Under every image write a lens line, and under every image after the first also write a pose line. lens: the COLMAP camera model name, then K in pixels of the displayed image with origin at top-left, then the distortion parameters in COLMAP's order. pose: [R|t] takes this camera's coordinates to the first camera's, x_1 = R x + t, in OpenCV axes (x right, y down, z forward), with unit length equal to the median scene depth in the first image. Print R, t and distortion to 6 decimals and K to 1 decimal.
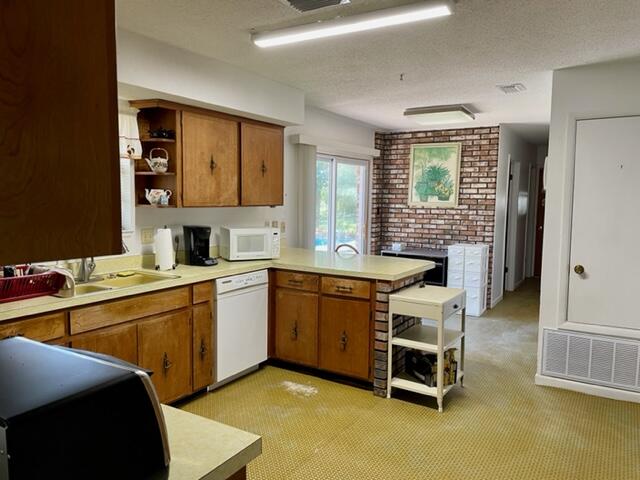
lens RADIAL K [[487.9, 0, 317.2], [0, 487.9, 238.6], [0, 0, 1]] dist [0.115100, -0.130417]
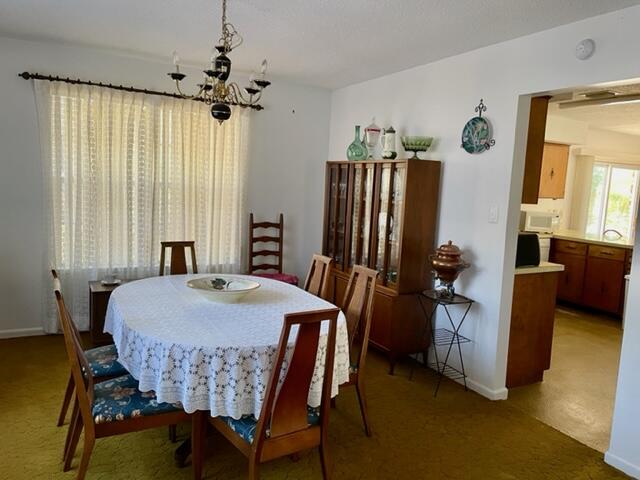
lens RADIAL K [[487.9, 0, 317.2], [0, 487.9, 238.6], [0, 0, 1]] dist [0.115100, -0.130417]
pose [[0.877778, 0.087526, -0.471004, -0.004513], [-0.081356, 0.996122, 0.033490, 0.057636], [0.472109, 0.008922, 0.881495, -0.631018]]
